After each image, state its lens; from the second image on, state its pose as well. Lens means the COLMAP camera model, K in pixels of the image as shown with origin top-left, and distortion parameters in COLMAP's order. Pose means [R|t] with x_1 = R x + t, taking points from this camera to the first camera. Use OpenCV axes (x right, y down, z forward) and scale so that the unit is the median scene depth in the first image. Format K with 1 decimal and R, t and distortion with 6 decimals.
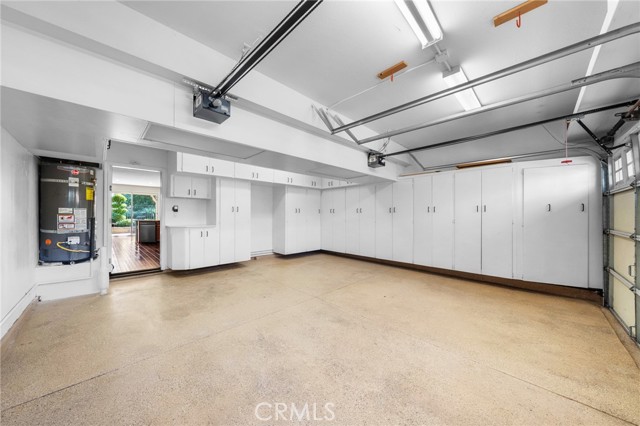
lens RADIAL K [[221.2, 0, 317.1], [0, 221.2, 214.8], [0, 0, 1]] dist [-0.011093, -0.000011]
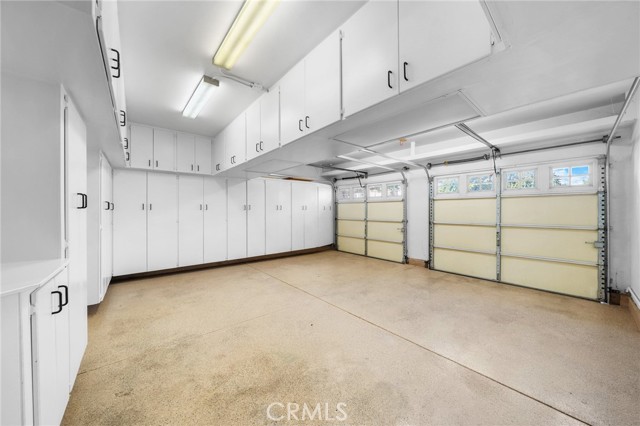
lens RADIAL K [[221.2, 0, 317.5], [0, 221.2, 210.4], [0, 0, 1]] dist [-0.011093, -0.000011]
pose [[0.079345, -0.001263, 0.996846, -0.862887], [0.005862, 0.999982, 0.000800, -0.010043], [-0.996830, 0.005781, 0.079351, 0.814645]]
